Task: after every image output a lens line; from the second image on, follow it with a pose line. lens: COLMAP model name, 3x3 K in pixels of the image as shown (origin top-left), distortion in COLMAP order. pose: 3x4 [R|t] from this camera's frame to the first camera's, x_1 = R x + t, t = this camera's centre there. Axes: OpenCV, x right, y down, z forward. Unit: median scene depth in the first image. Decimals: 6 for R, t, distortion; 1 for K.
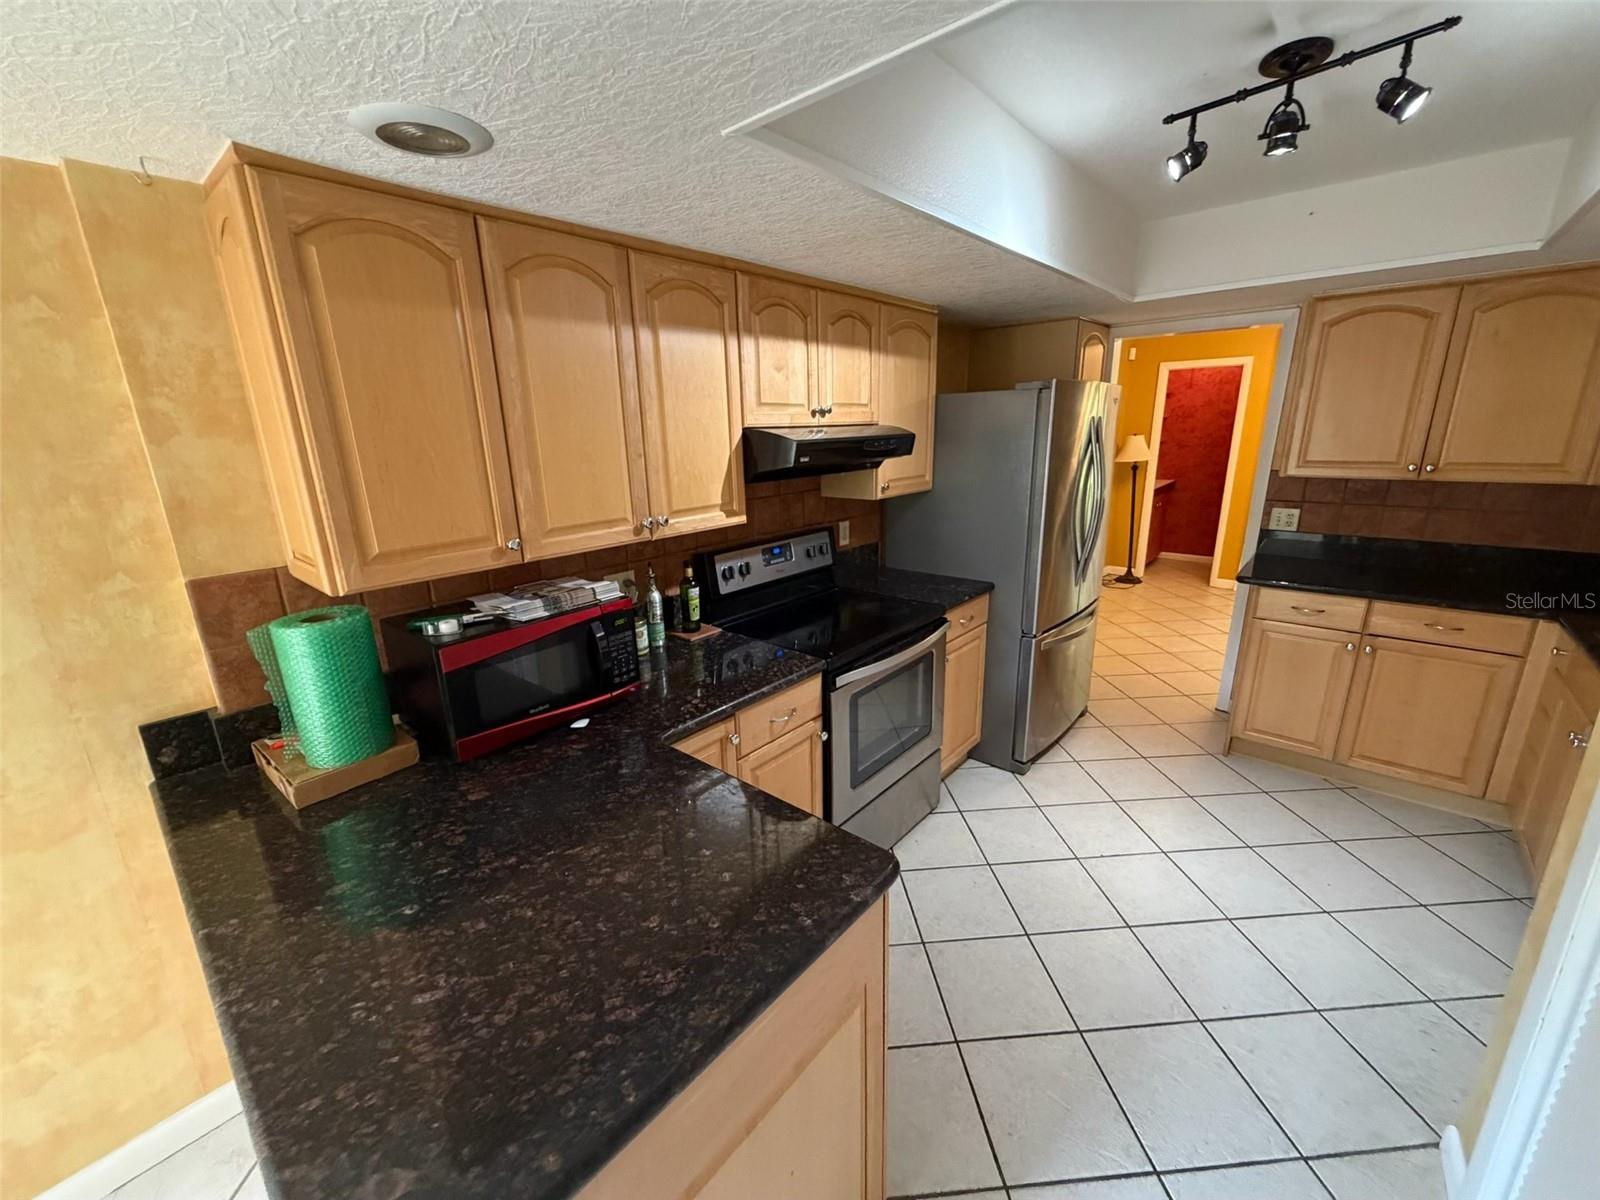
lens RADIAL K [[635.7, 0, 797.7], [0, 635.7, 598.3], [0, 0, 1]] dist [0.001142, -0.000239]
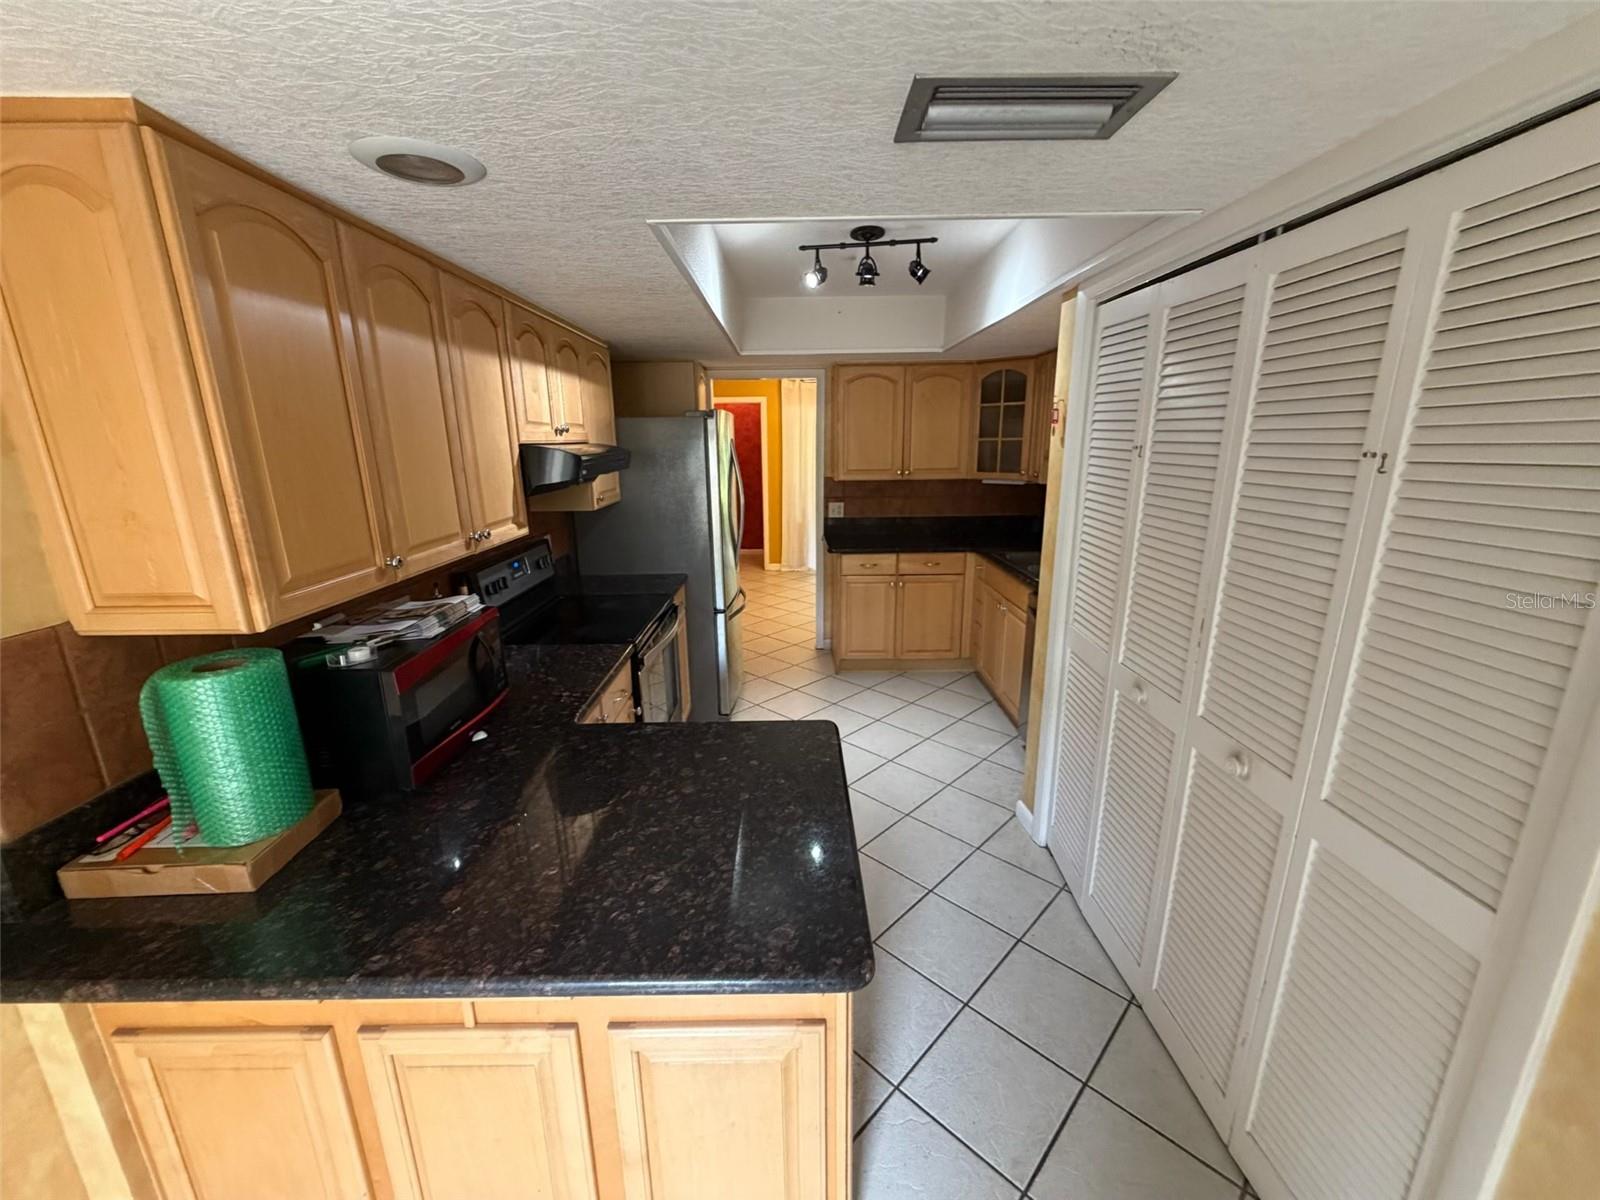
lens RADIAL K [[635.7, 0, 798.2], [0, 635.7, 599.4], [0, 0, 1]] dist [0.001142, -0.000239]
pose [[0.747546, -0.149897, 0.647075, -0.378333], [0.171300, 0.984755, 0.030223, 0.026992], [-0.641741, 0.088251, 0.761827, -0.064774]]
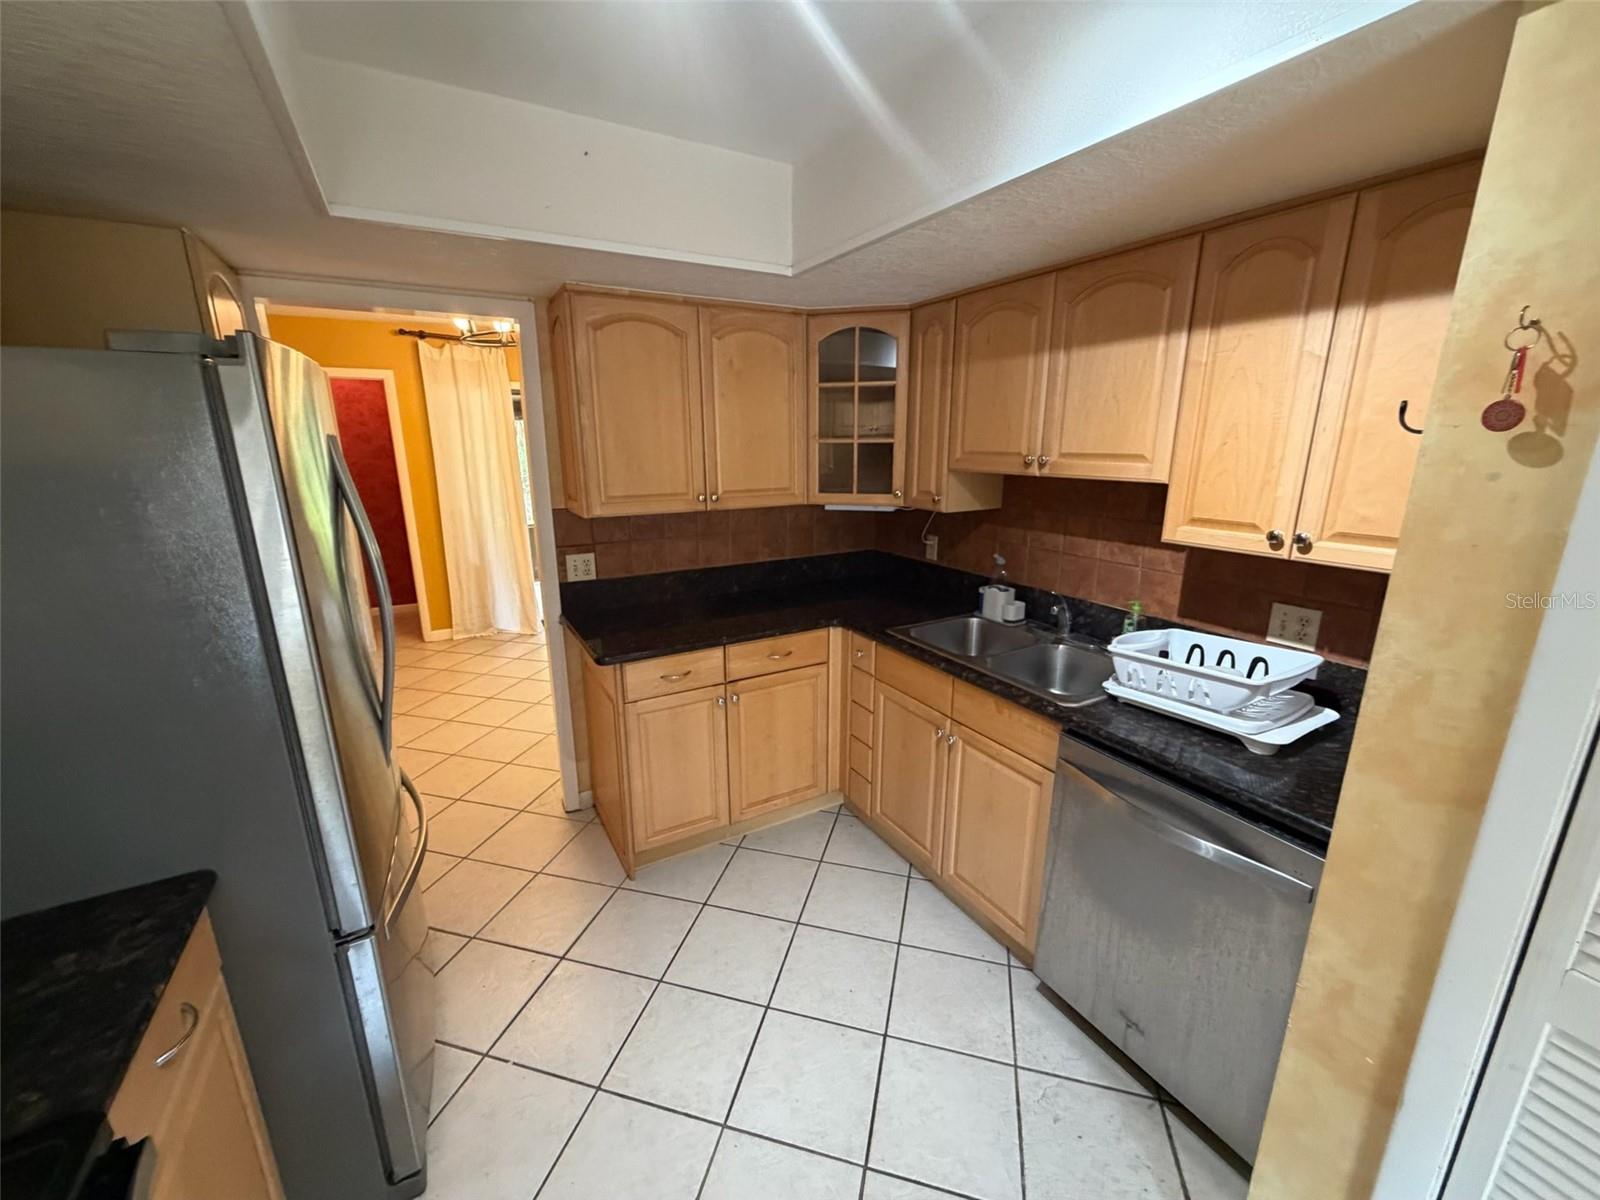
lens RADIAL K [[635.7, 0, 790.9], [0, 635.7, 599.7], [0, 0, 1]] dist [0.001142, -0.000239]
pose [[0.332926, -0.215417, 0.918017, 0.131304], [0.247610, 0.959363, 0.135321, -0.169034], [-0.909862, 0.182258, 0.372736, 0.608131]]
